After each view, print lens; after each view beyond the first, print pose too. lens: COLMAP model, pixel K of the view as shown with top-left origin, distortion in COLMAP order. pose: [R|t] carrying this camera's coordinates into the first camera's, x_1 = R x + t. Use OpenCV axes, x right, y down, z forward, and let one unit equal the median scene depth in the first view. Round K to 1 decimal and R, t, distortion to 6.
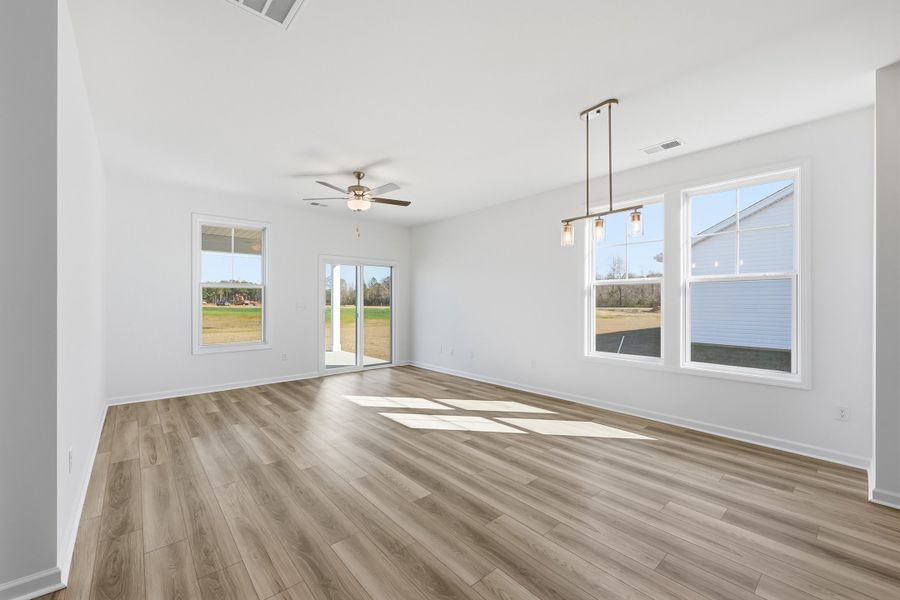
lens RADIAL K [[363.3, 0, 447.2], [0, 363.3, 304.2], [0, 0, 1]] dist [-0.002725, 0.000739]
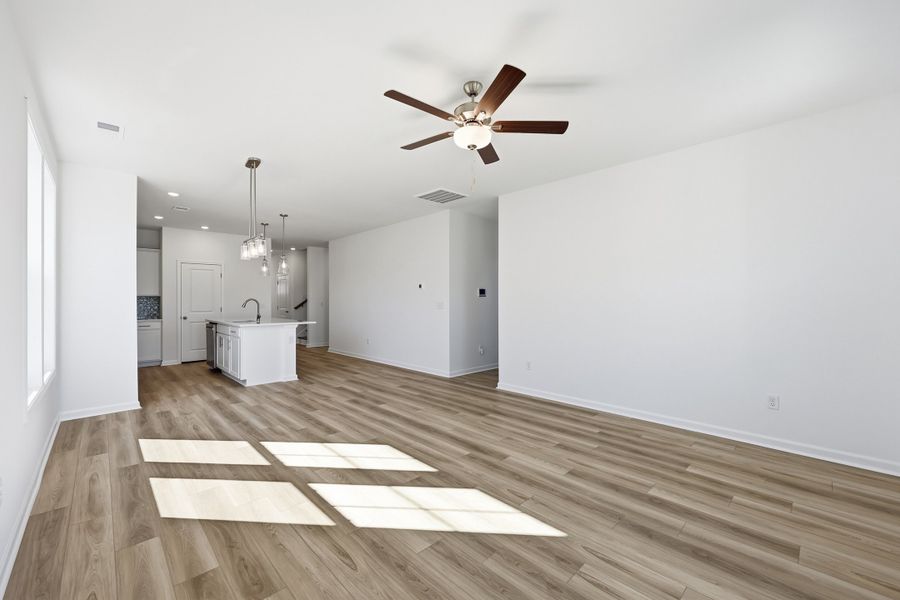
lens RADIAL K [[363.3, 0, 450.0], [0, 363.3, 297.7], [0, 0, 1]] dist [-0.002725, 0.000739]
pose [[-0.998507, 0.003350, -0.054530, -0.217184], [0.003208, 0.999991, 0.002674, -0.016955], [0.054538, 0.002495, -0.998509, 1.981461]]
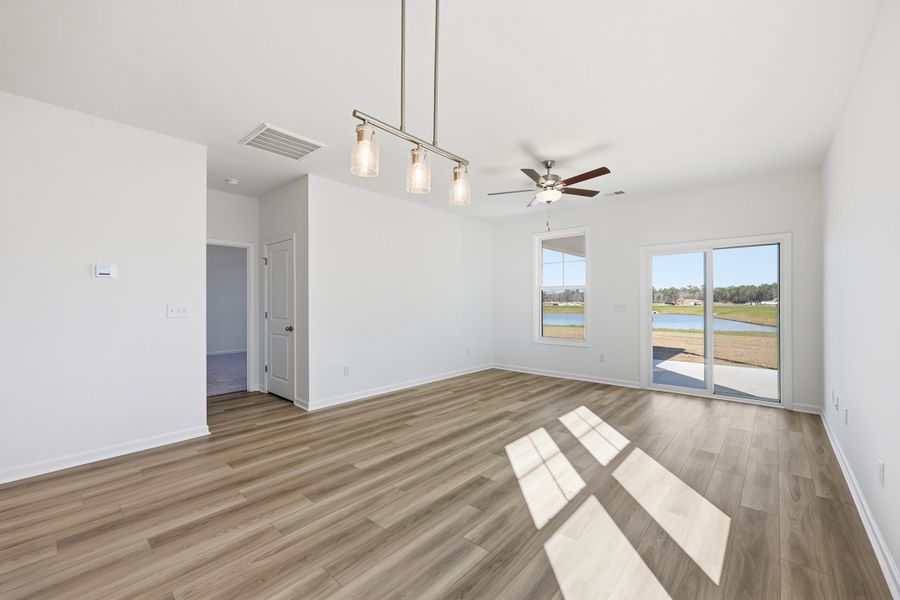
lens RADIAL K [[363.3, 0, 452.0], [0, 363.3, 298.0], [0, 0, 1]] dist [-0.002725, 0.000739]
pose [[0.129494, -0.013659, -0.991486, 0.790317], [-0.005817, 0.999877, -0.014535, -0.000251], [0.991563, 0.007650, 0.129398, 0.791095]]
